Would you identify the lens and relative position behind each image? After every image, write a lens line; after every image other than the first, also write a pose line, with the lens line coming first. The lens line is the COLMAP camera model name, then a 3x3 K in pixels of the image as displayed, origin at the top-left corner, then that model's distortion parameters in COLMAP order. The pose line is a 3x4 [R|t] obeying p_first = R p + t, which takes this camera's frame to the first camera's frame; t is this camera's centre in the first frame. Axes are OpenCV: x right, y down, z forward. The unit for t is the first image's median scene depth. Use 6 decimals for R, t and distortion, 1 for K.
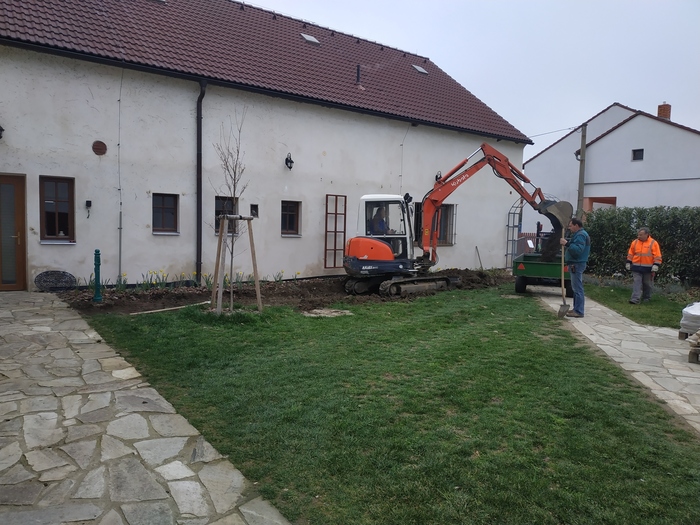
lens RADIAL K [[502.8, 0, 350.0], [0, 502.8, 262.5], [0, 0, 1]] dist [-0.005905, -0.008668]
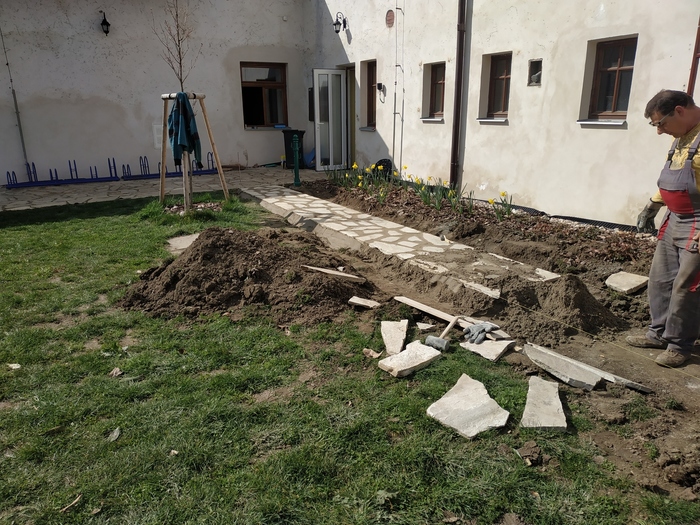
lens RADIAL K [[510.6, 0, 350.0], [0, 510.6, 262.5], [0, 0, 1]] dist [-0.003338, -0.009821]
pose [[-0.139916, 0.261797, -0.954927, 0.423717], [-0.047531, 0.961526, 0.270570, -0.051502], [0.989022, 0.083246, -0.122089, 0.964162]]
